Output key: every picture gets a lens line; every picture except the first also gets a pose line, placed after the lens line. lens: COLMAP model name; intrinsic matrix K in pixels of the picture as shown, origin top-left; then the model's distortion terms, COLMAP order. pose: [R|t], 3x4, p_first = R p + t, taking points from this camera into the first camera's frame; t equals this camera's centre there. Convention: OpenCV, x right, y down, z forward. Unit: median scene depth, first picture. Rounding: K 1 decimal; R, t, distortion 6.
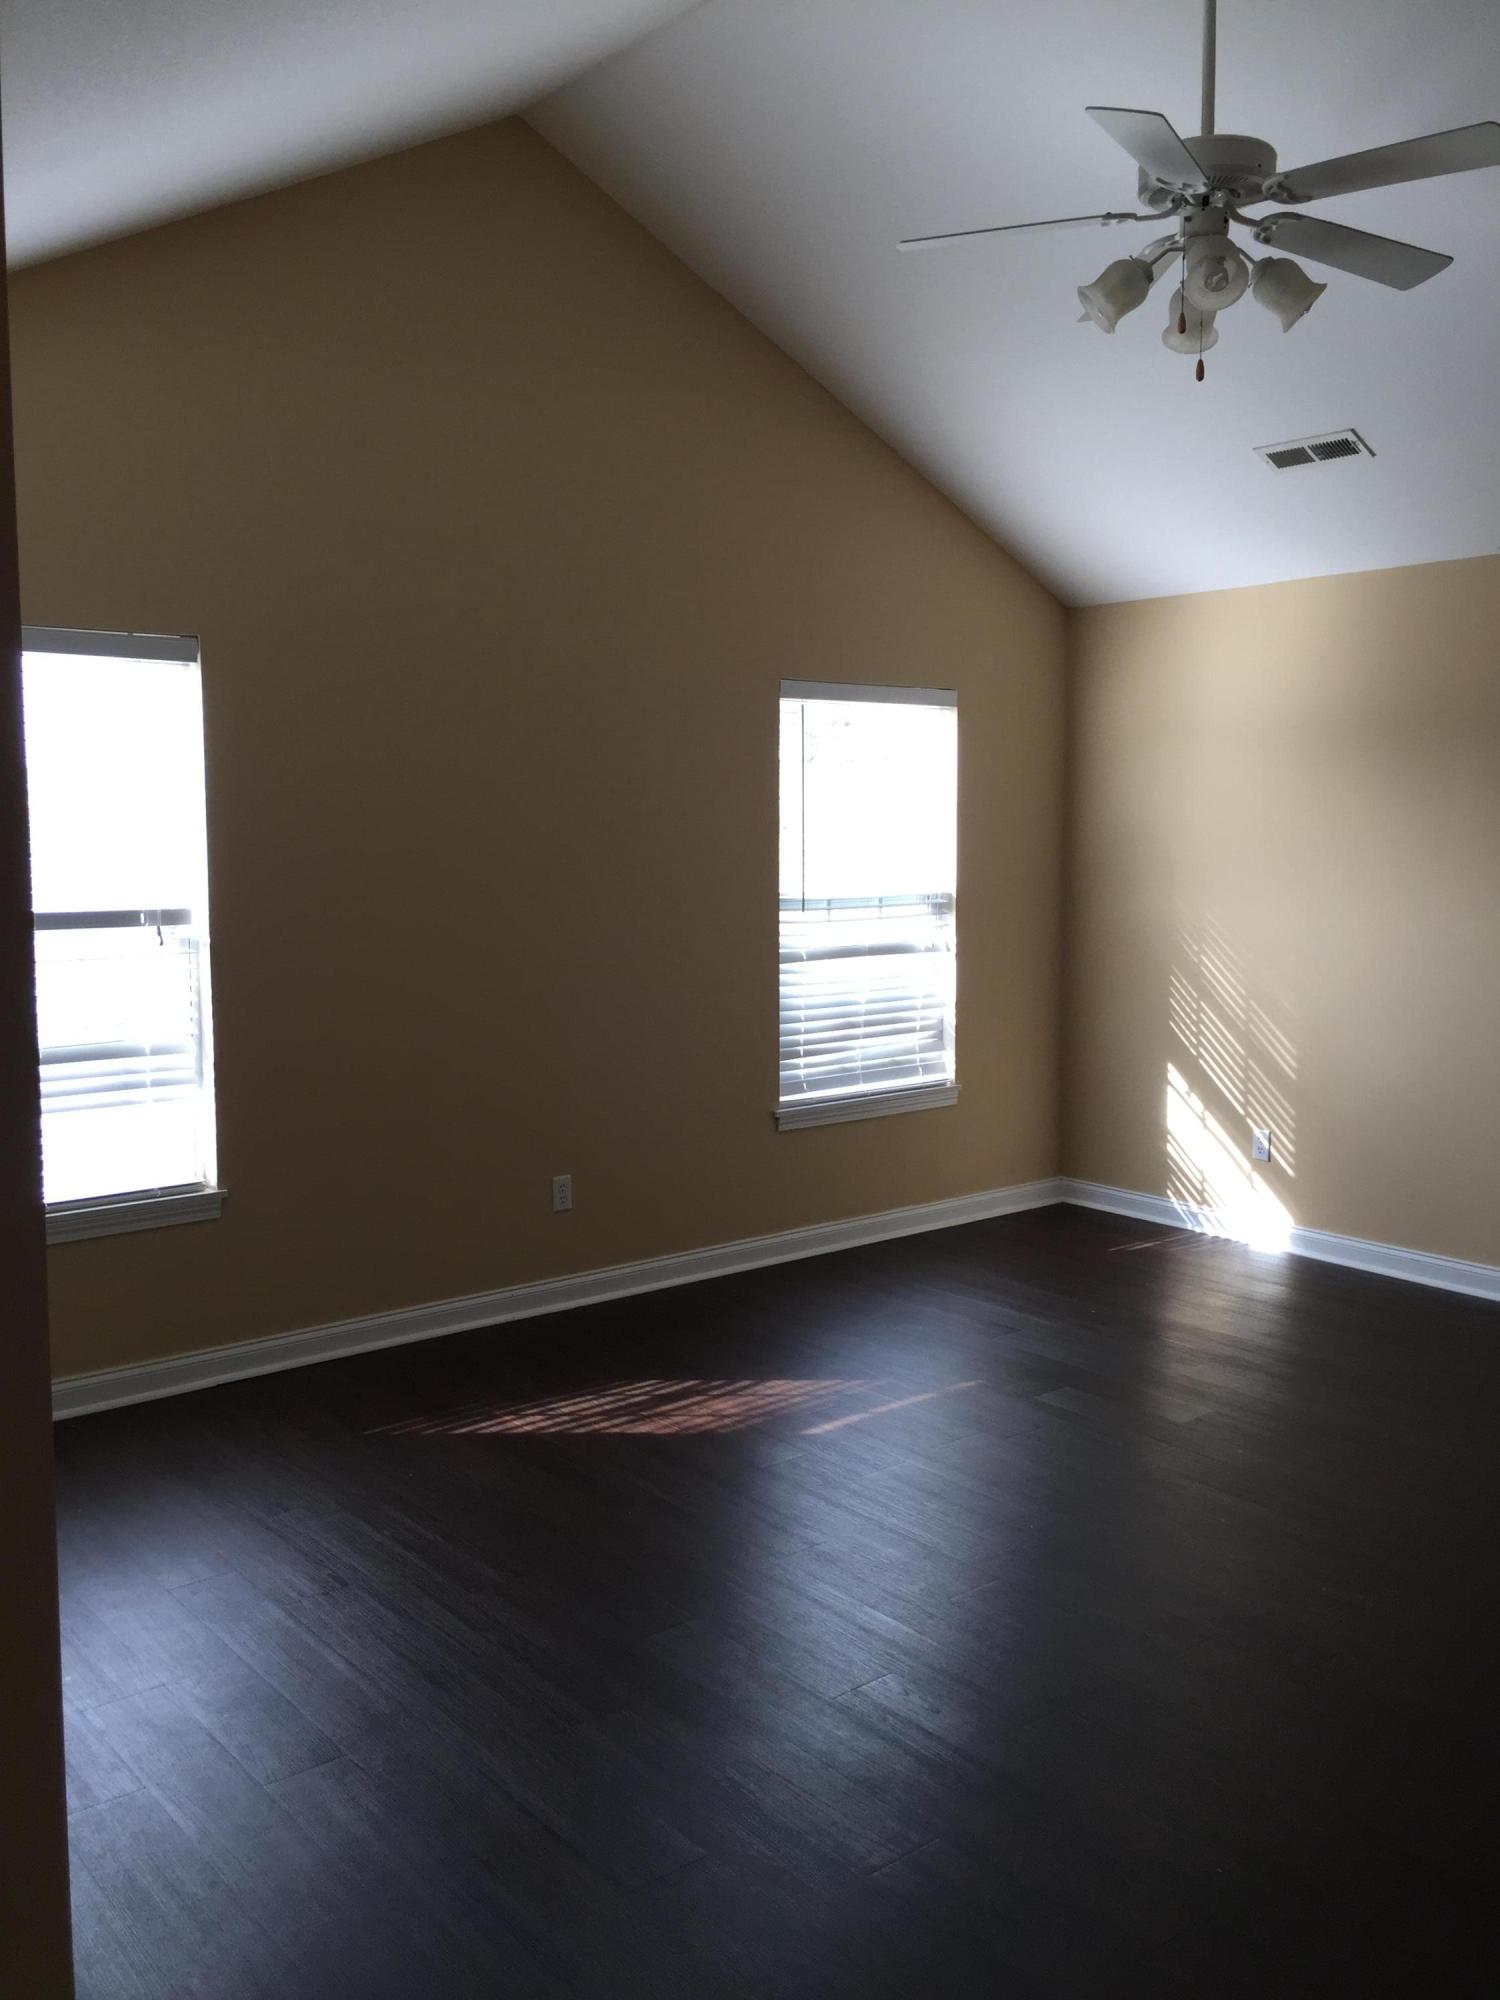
lens RADIAL K [[1715.4, 0, 741.6], [0, 1715.4, 978.2], [0, 0, 1]] dist [0.089335, -0.130827]
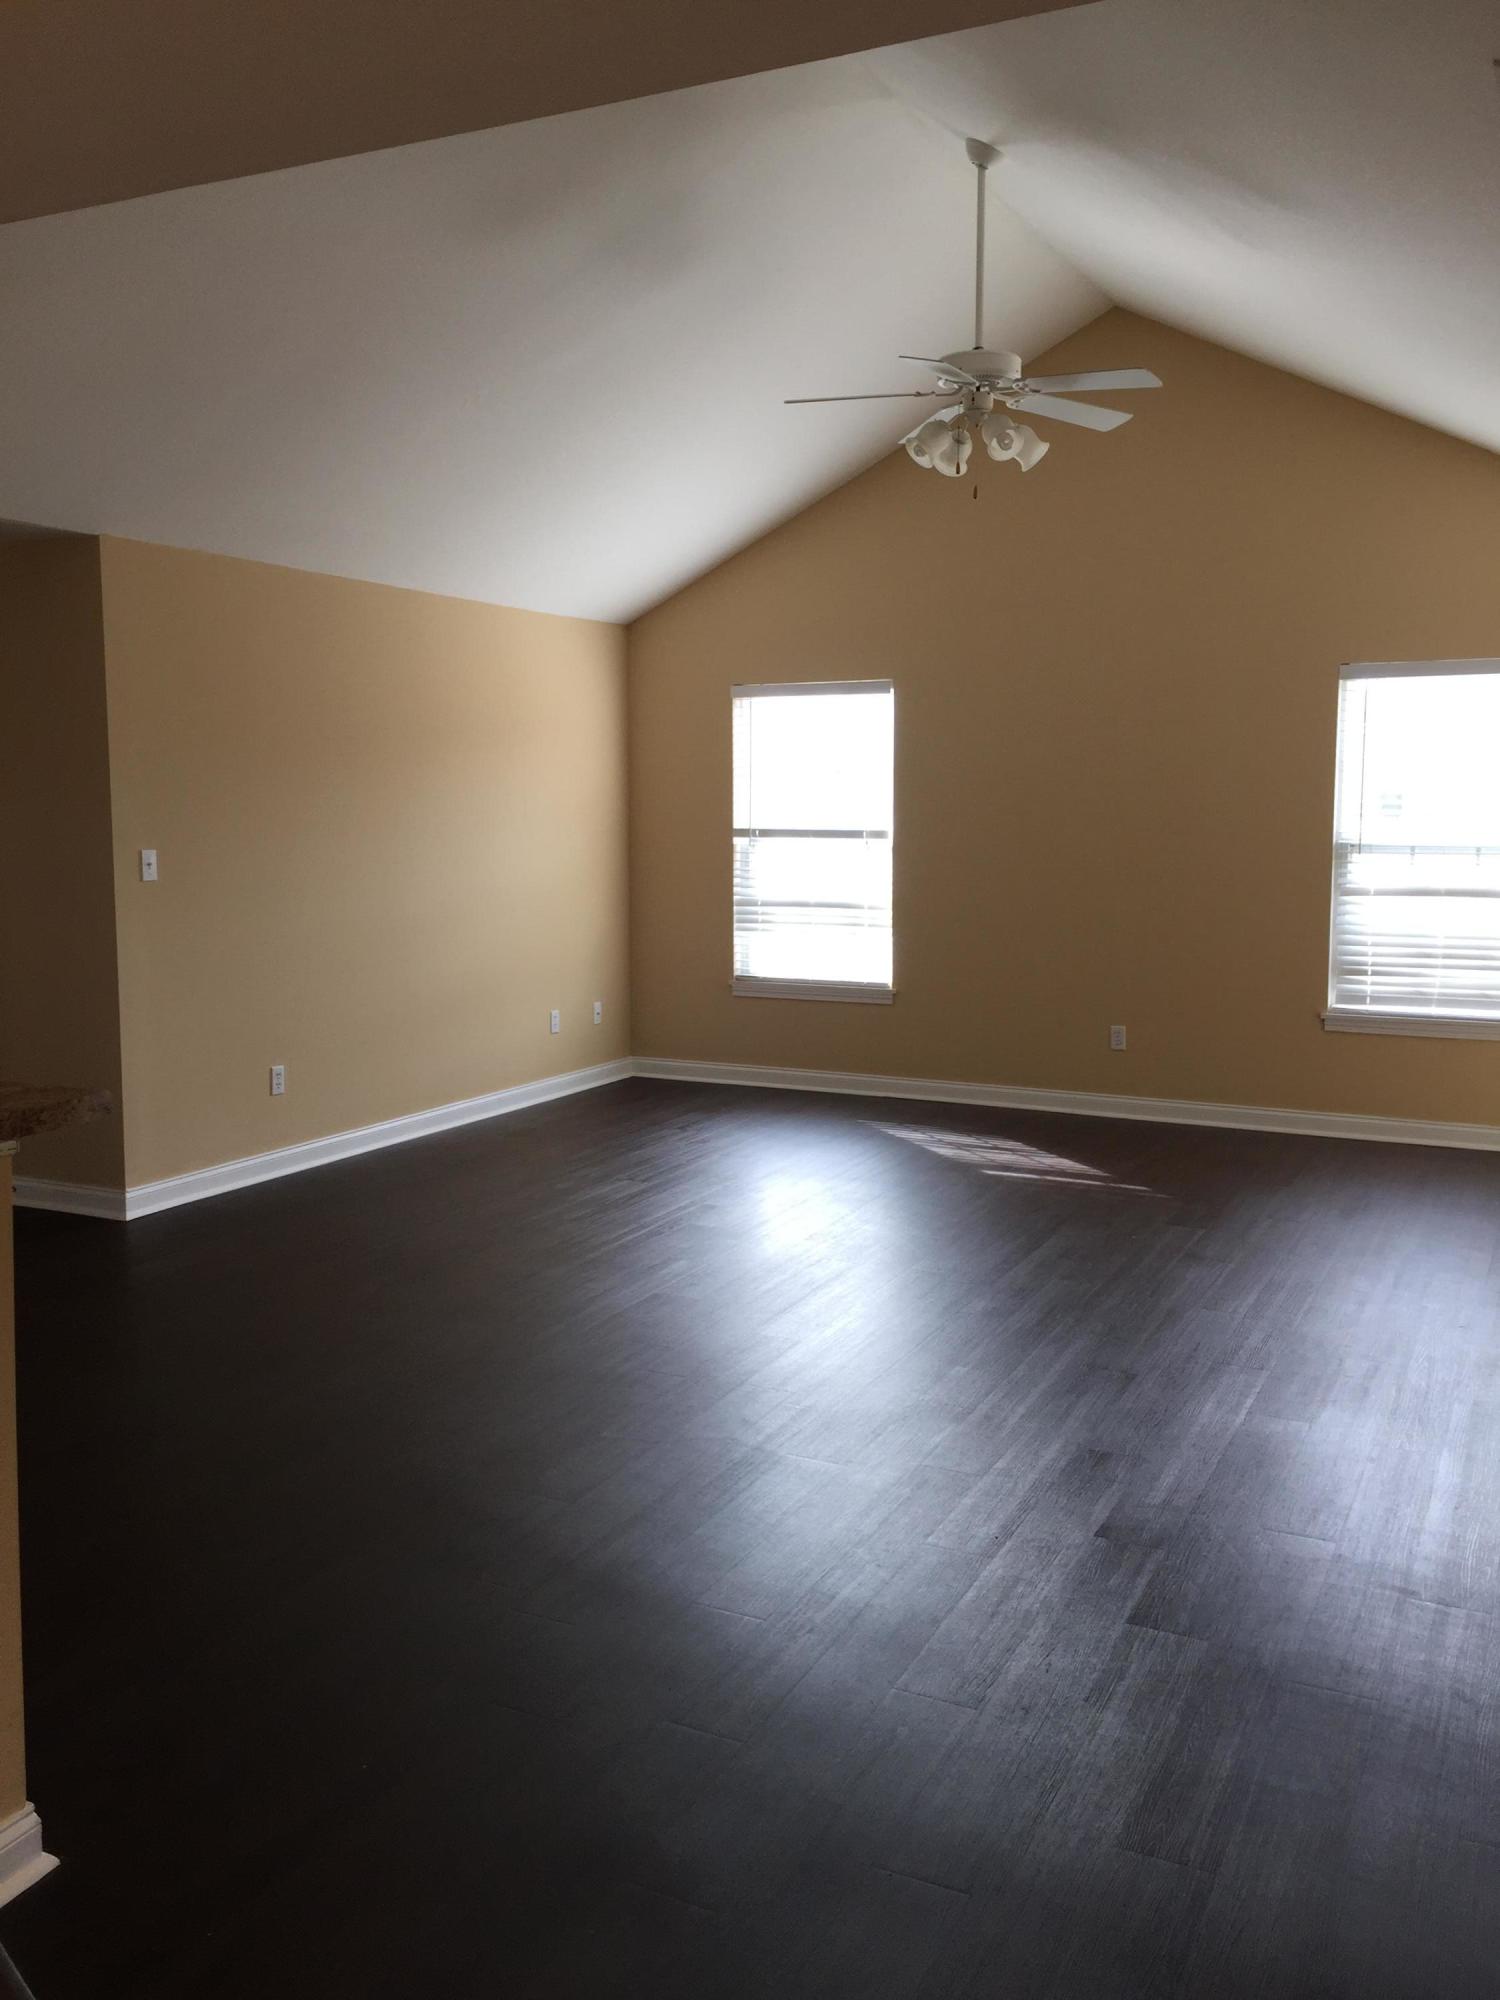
lens RADIAL K [[1715.4, 0, 741.6], [0, 1715.4, 978.2], [0, 0, 1]] dist [0.089335, -0.130827]
pose [[0.400728, 0.099789, -0.910746, 0.973915], [-0.085559, 0.993783, 0.071241, -0.001122], [0.912193, 0.049374, 0.406775, 0.105079]]
